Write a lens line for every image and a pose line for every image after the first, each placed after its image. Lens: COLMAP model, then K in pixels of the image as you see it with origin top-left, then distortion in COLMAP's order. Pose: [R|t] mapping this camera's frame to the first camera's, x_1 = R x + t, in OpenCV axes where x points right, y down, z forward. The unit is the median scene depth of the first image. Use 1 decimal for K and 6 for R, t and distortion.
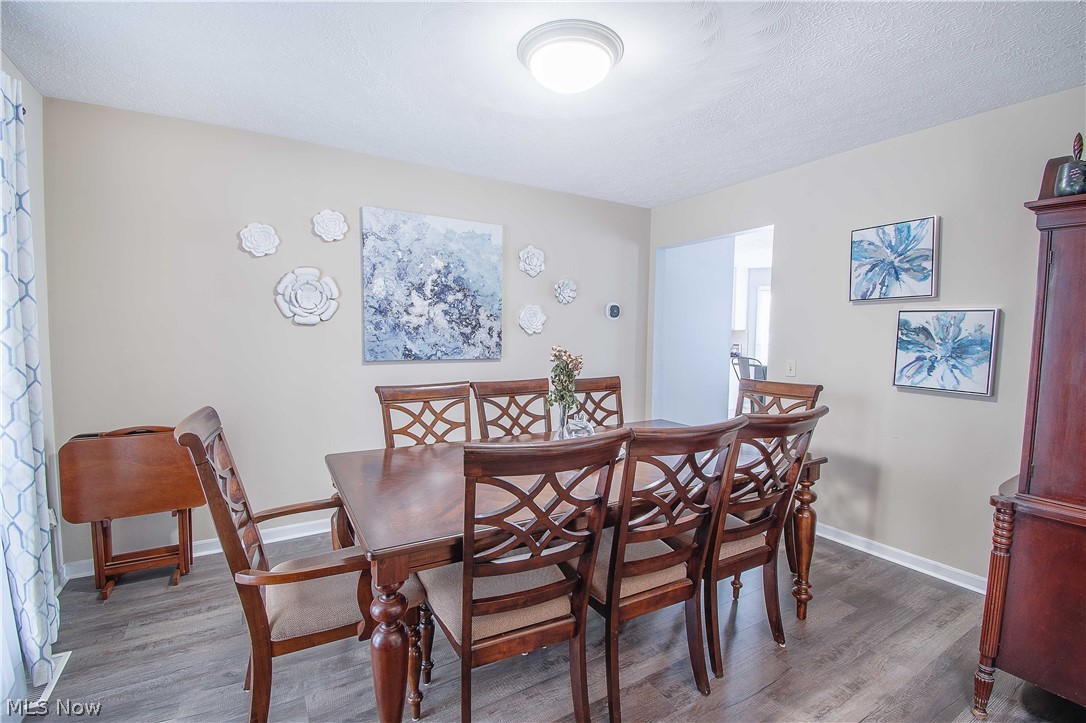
lens RADIAL K [[478.8, 0, 541.5], [0, 478.8, 363.0], [0, 0, 1]] dist [0.019946, -0.024919]
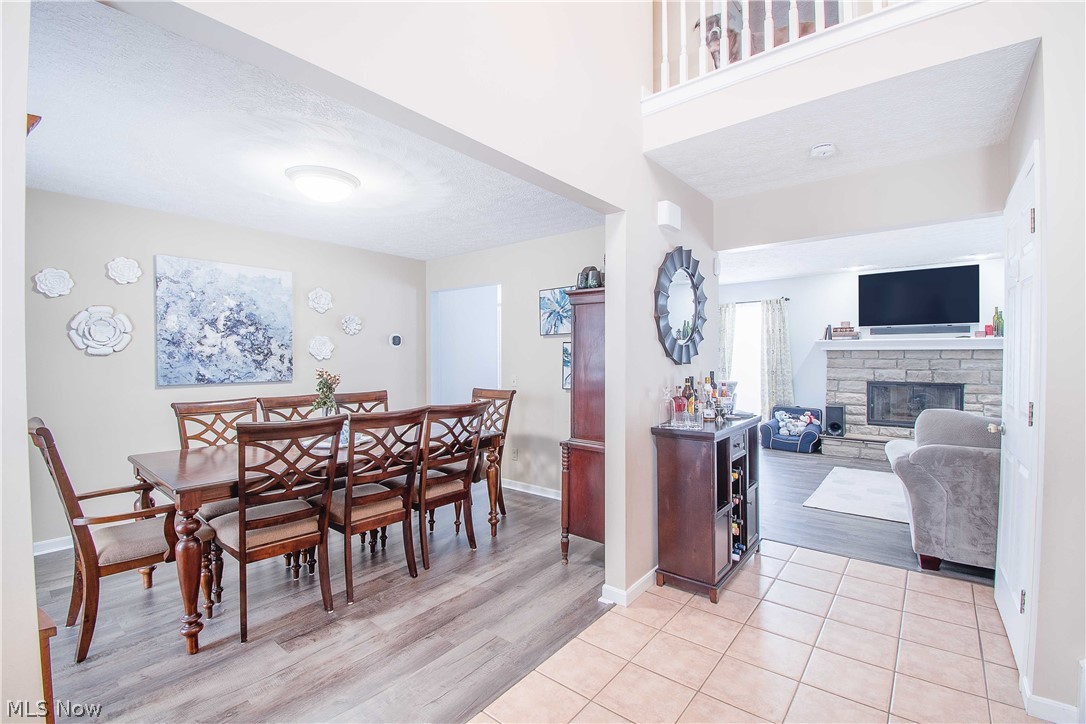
lens RADIAL K [[478.8, 0, 541.5], [0, 478.8, 363.5], [0, 0, 1]] dist [0.019946, -0.024919]
pose [[0.941705, -0.018019, 0.335957, 0.134552], [0.033927, 0.998561, -0.041542, 0.025861], [-0.334725, 0.050519, 0.940961, -0.468443]]
